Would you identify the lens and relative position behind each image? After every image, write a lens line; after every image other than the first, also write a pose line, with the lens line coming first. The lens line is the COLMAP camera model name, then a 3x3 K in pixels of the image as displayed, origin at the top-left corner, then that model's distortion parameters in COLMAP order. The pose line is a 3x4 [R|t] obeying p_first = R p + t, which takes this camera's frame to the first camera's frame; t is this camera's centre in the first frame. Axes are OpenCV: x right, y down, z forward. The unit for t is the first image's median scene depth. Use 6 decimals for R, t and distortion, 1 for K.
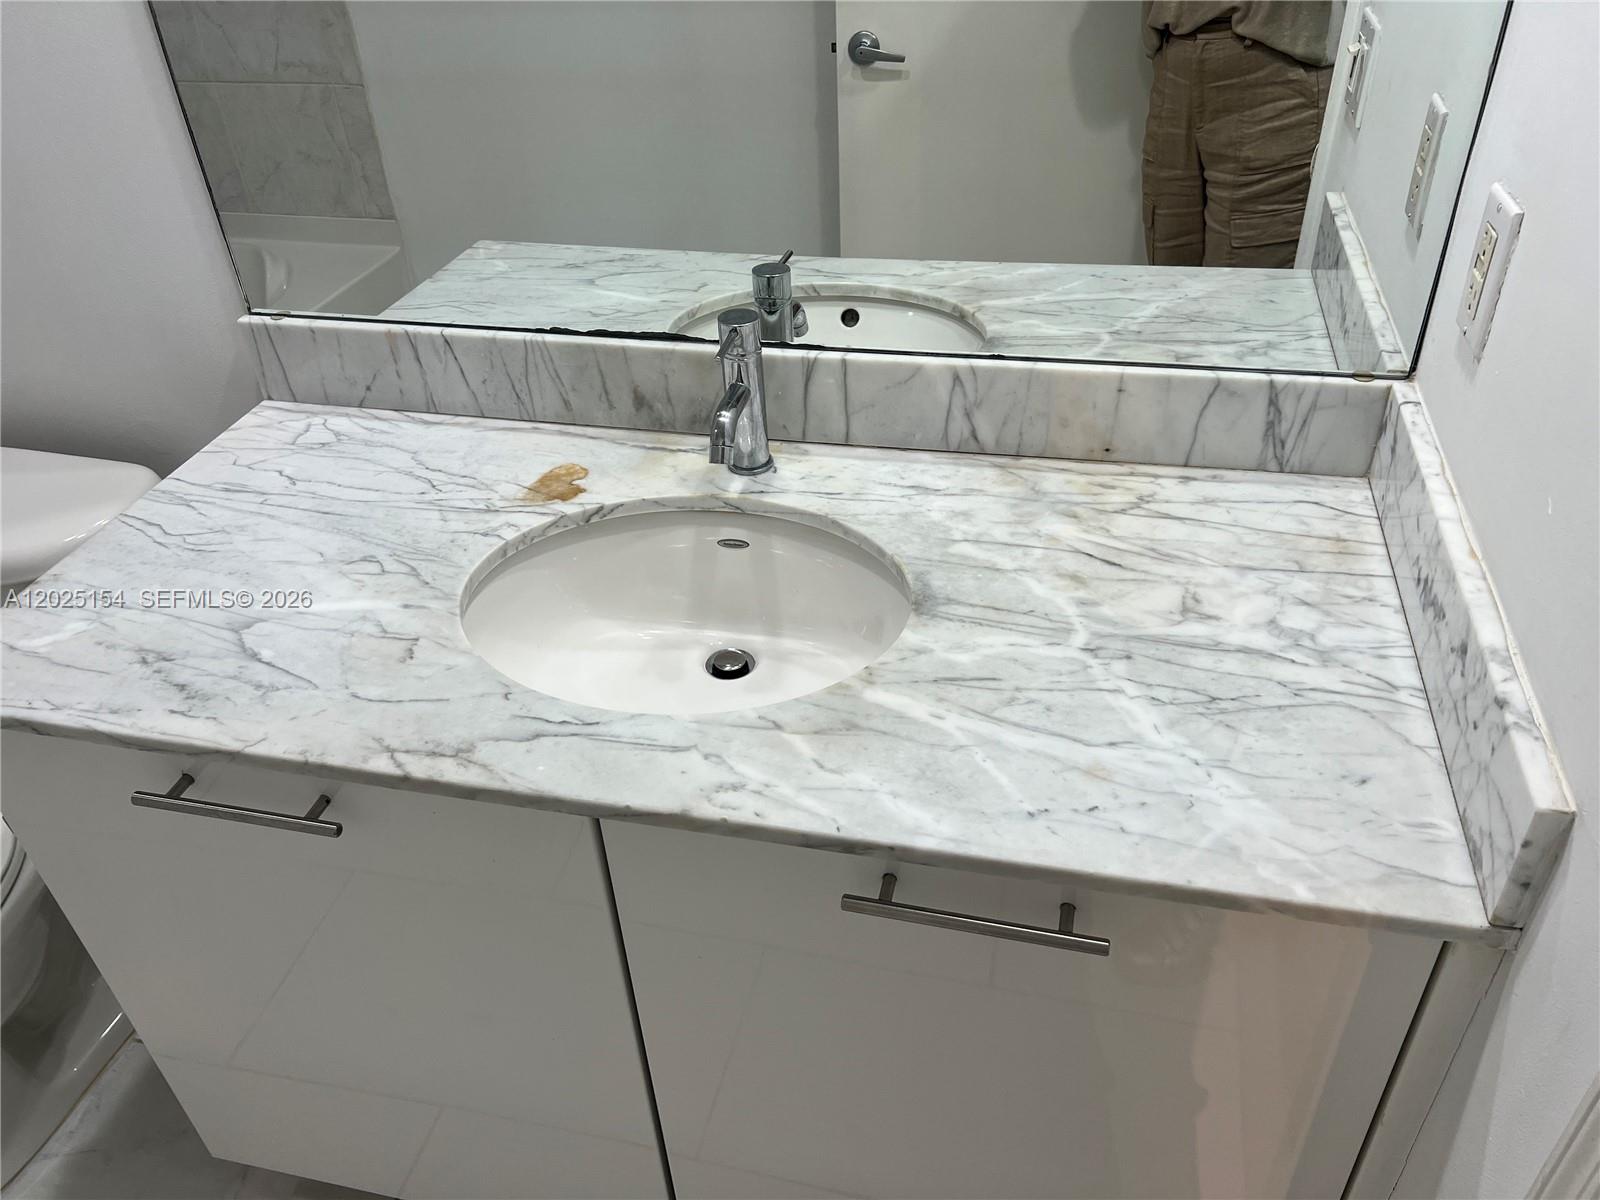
lens RADIAL K [[1201.7, 0, 800.6], [0, 1201.7, 604.7], [0, 0, 1]] dist [0.021897, -0.005798]
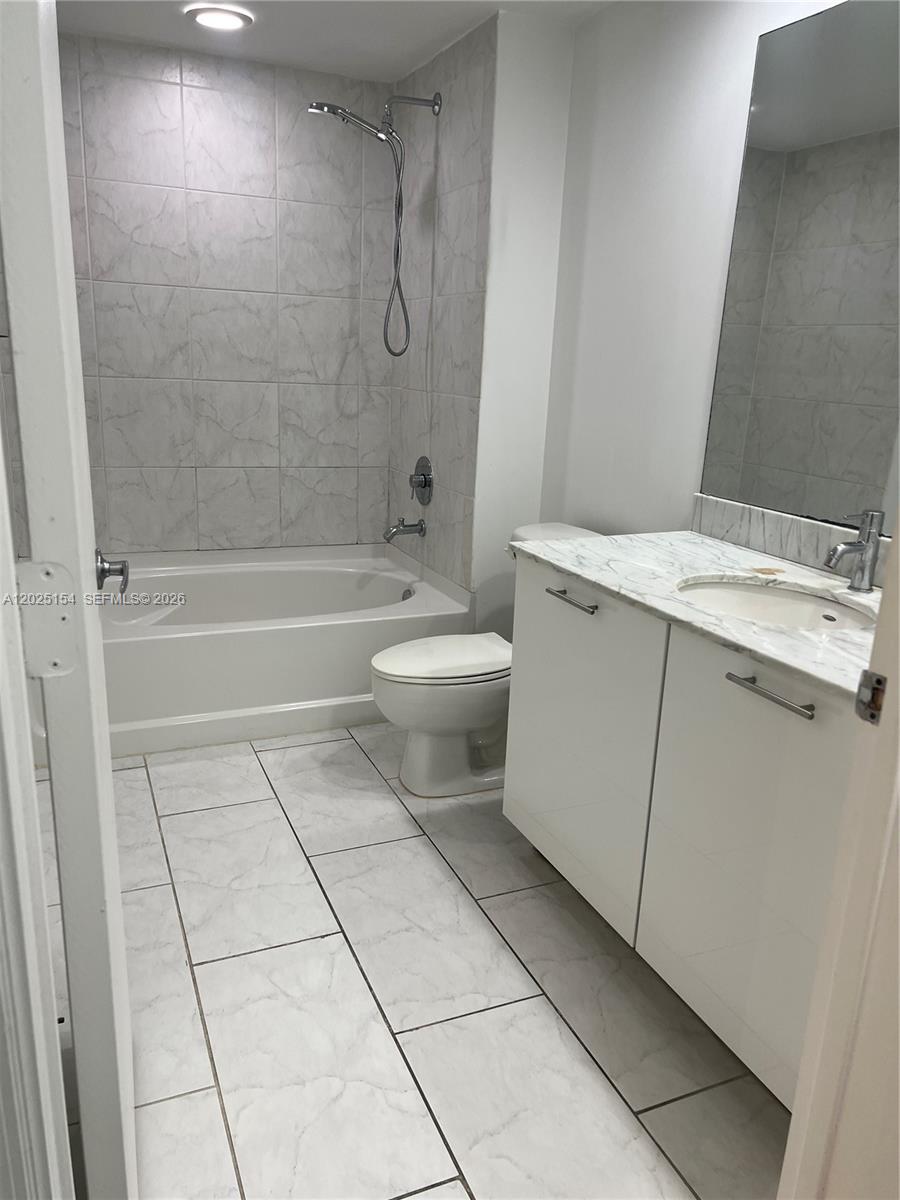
lens RADIAL K [[901.3, 0, 448.6], [0, 901.3, 600.2], [0, 0, 1]] dist [0.021897, -0.005798]
pose [[0.599106, 0.276185, -0.751528, 0.675839], [-0.524461, 0.844595, -0.107704, 0.410992], [0.604990, 0.458673, 0.650850, -0.352018]]
